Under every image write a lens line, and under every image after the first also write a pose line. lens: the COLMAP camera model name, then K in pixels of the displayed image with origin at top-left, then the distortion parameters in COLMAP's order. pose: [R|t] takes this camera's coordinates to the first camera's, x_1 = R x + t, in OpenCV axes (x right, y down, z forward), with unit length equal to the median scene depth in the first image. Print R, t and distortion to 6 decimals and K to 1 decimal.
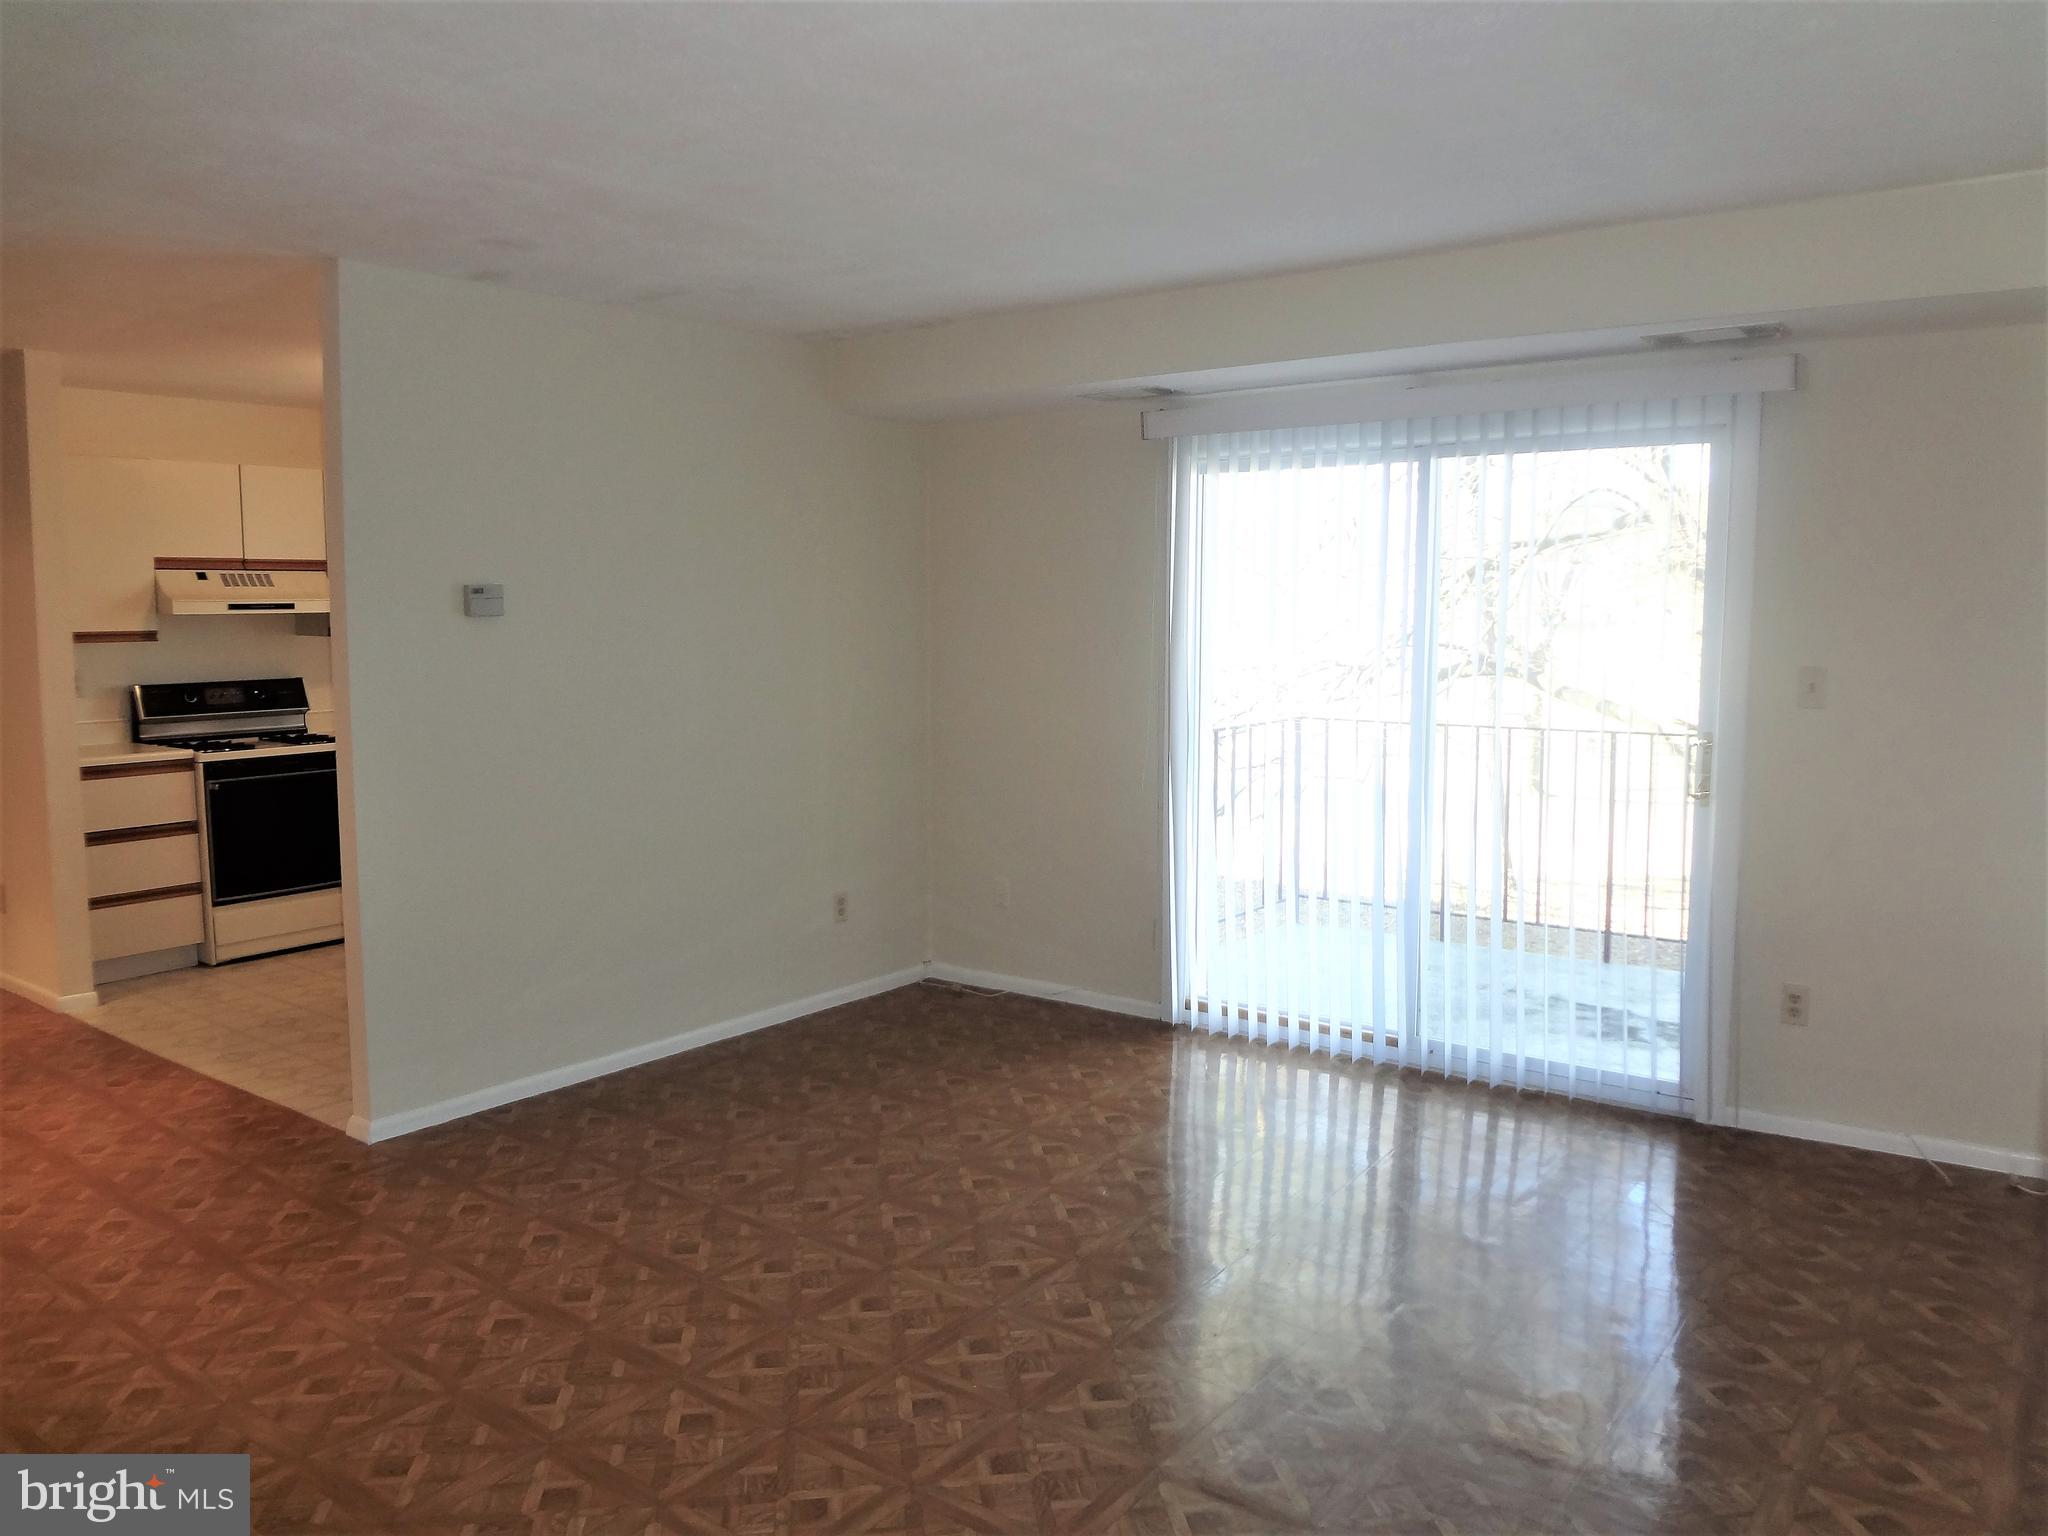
lens RADIAL K [[1544.1, 0, 1024.0], [0, 1544.1, 768.0], [0, 0, 1]] dist [-0.029346, -0.005206]
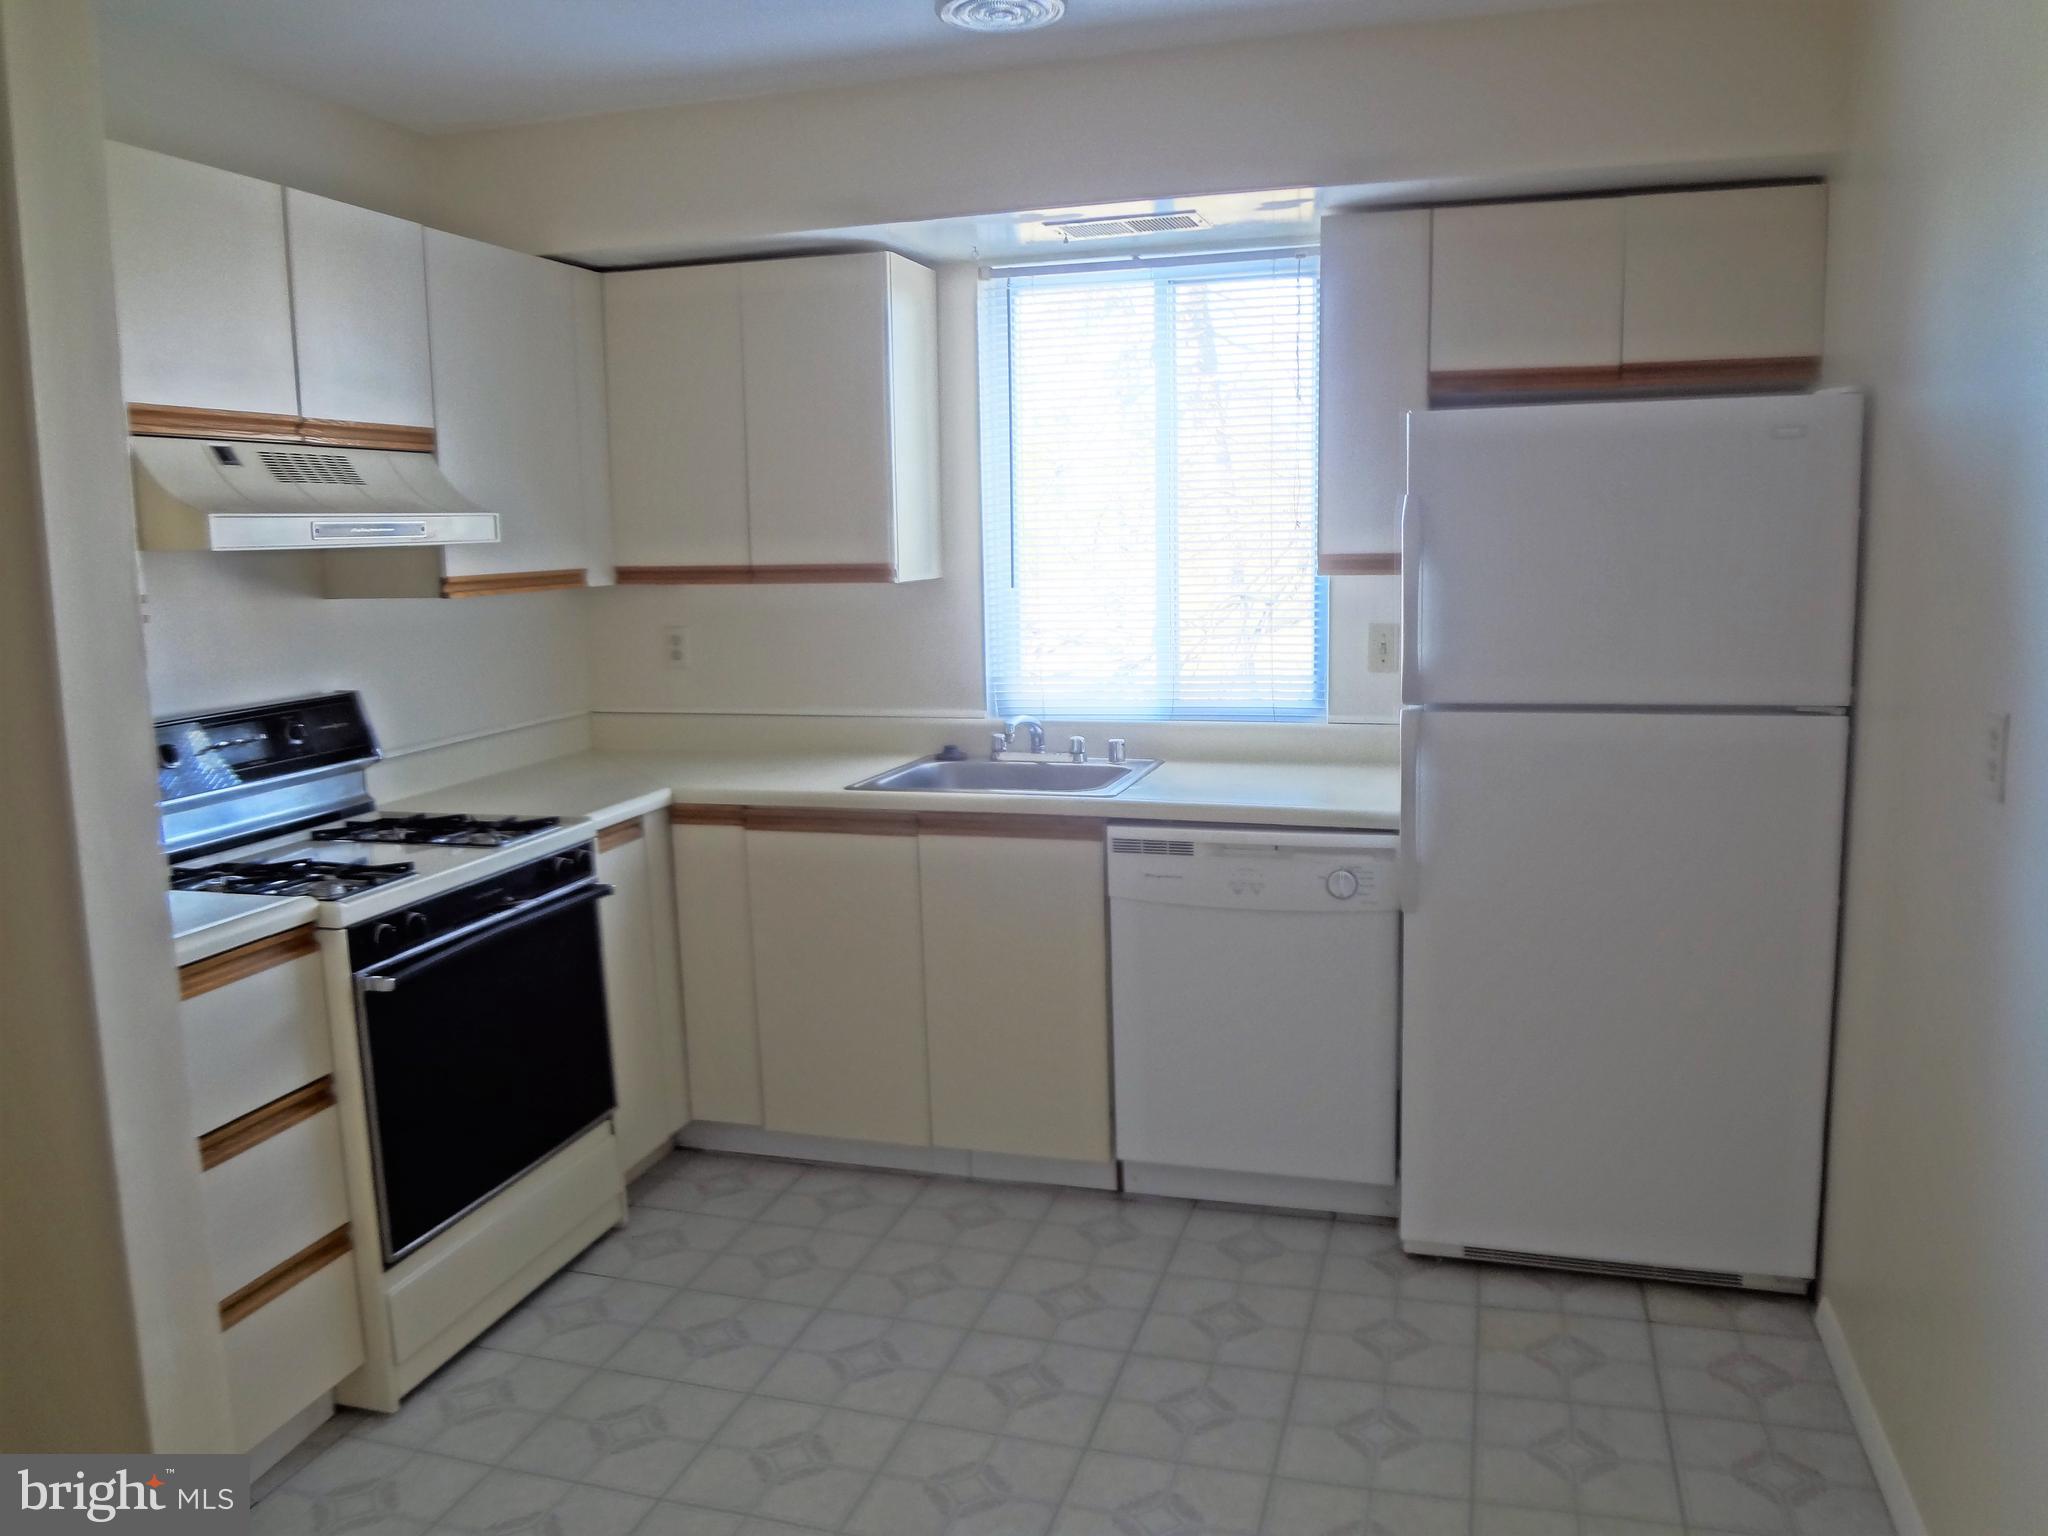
lens RADIAL K [[1544.1, 0, 1024.0], [0, 1544.1, 768.0], [0, 0, 1]] dist [-0.029346, -0.005206]
pose [[0.929046, -0.071063, 0.363075, -0.512892], [0.057583, 0.997194, 0.047832, -0.052922], [-0.365456, -0.023531, 0.930531, 0.568804]]
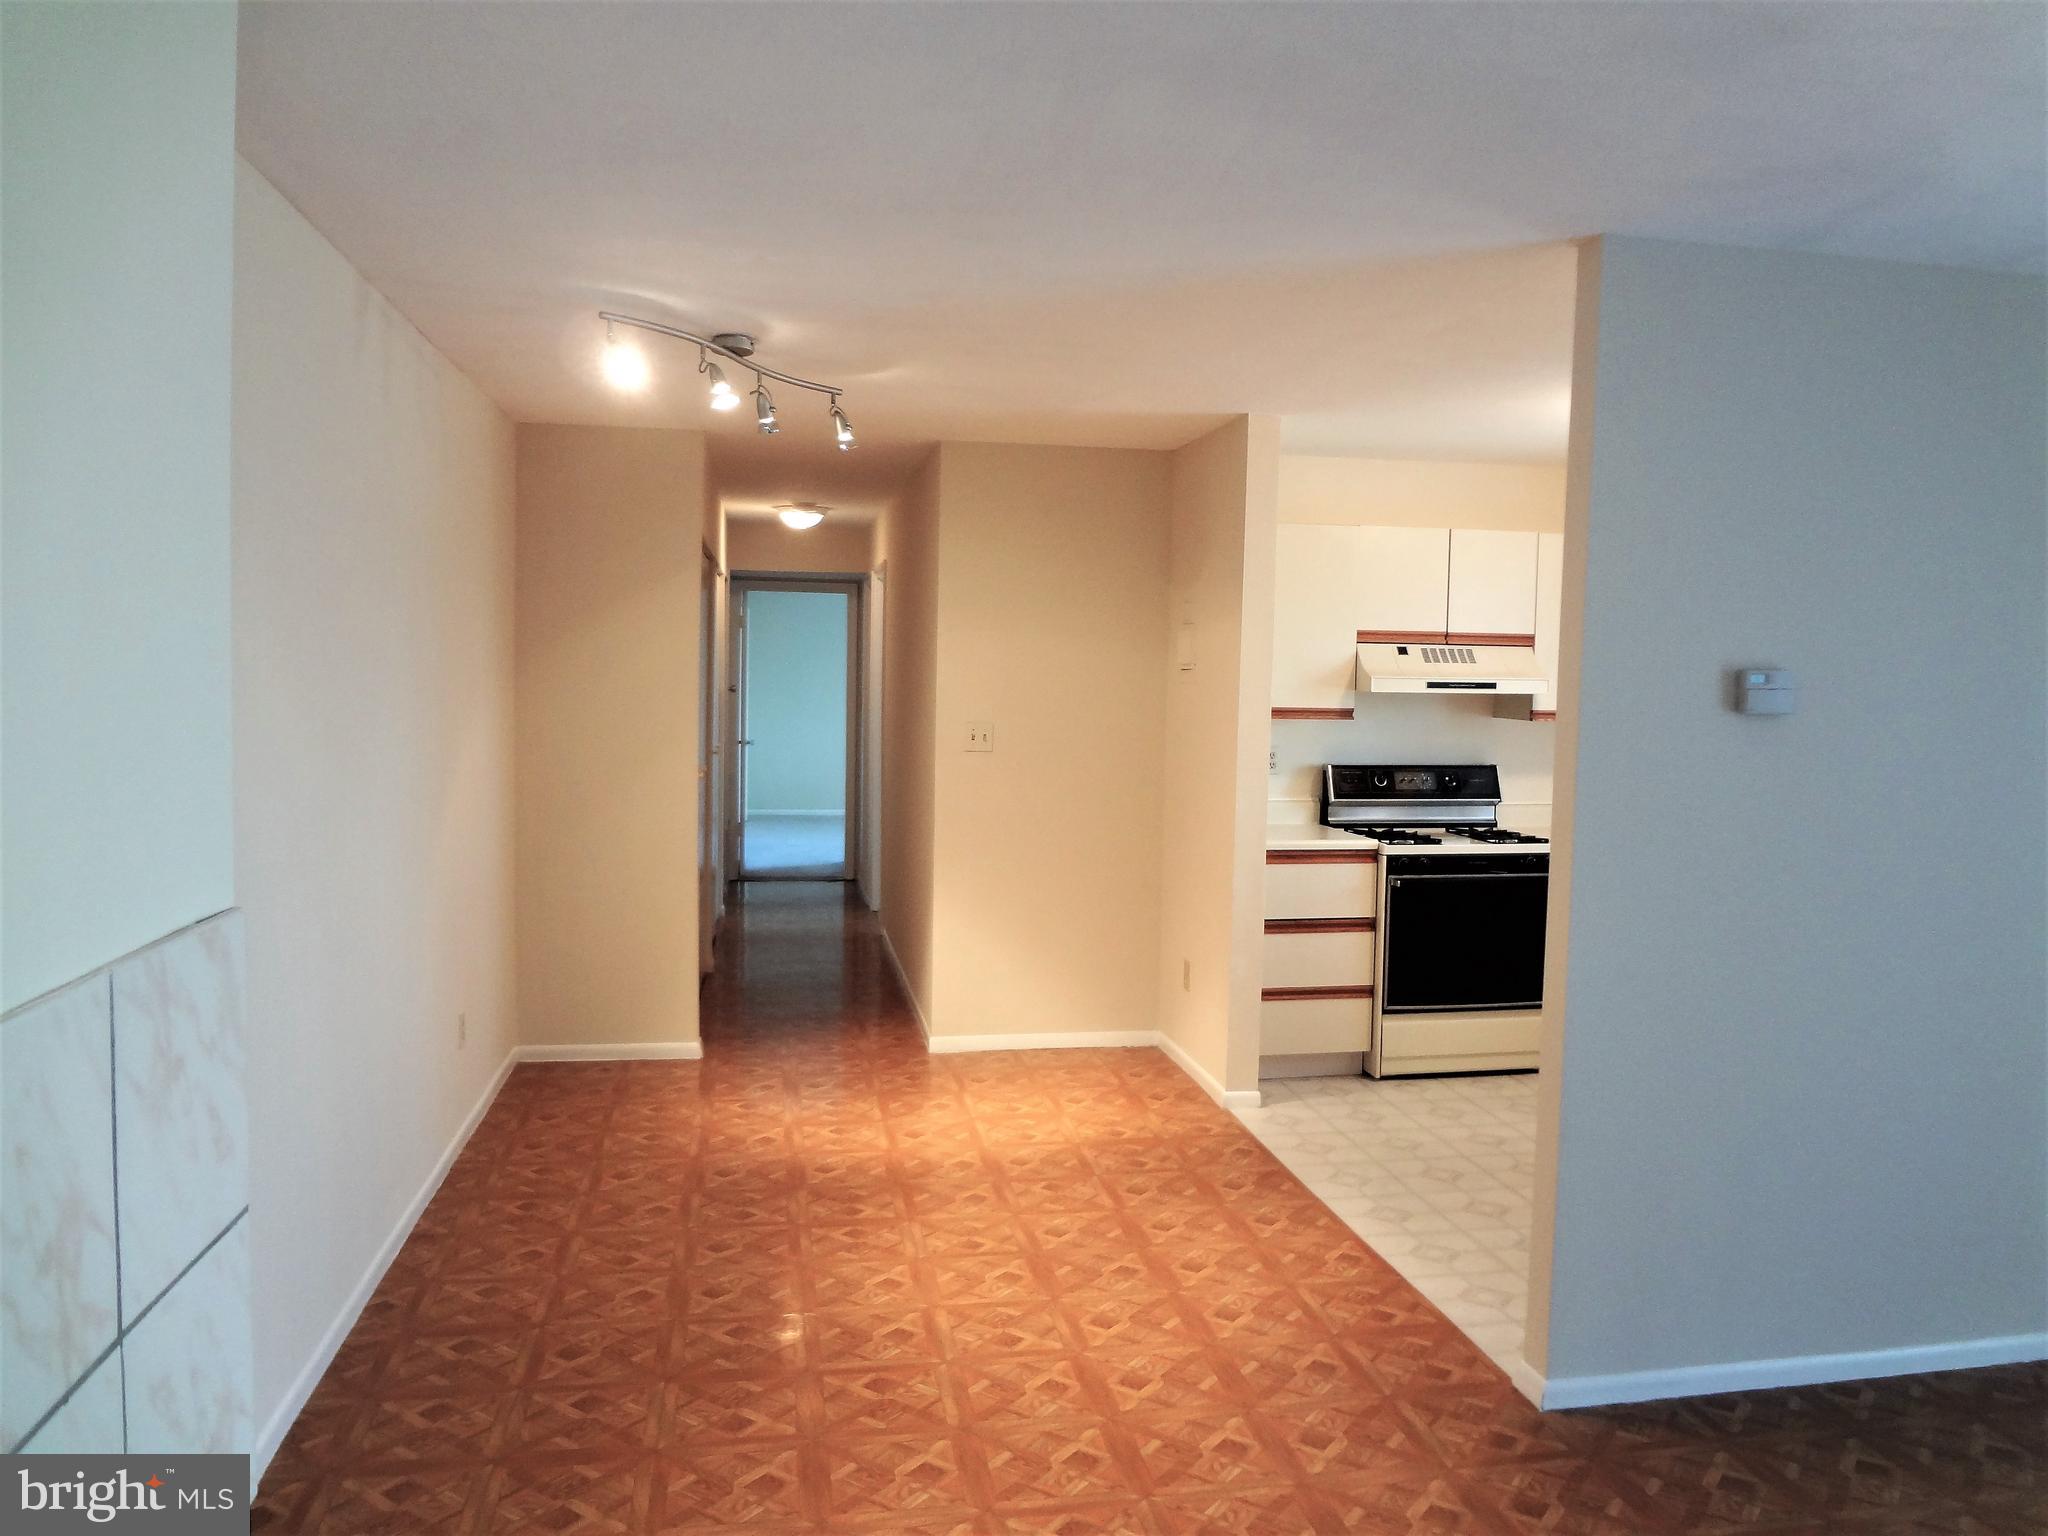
lens RADIAL K [[1544.1, 0, 1024.0], [0, 1544.1, 768.0], [0, 0, 1]] dist [-0.029346, -0.005206]
pose [[0.745666, 0.057646, -0.663822, -0.092439], [-0.089251, 0.995914, -0.013769, -0.023284], [0.660316, 0.069514, 0.747764, 0.169759]]
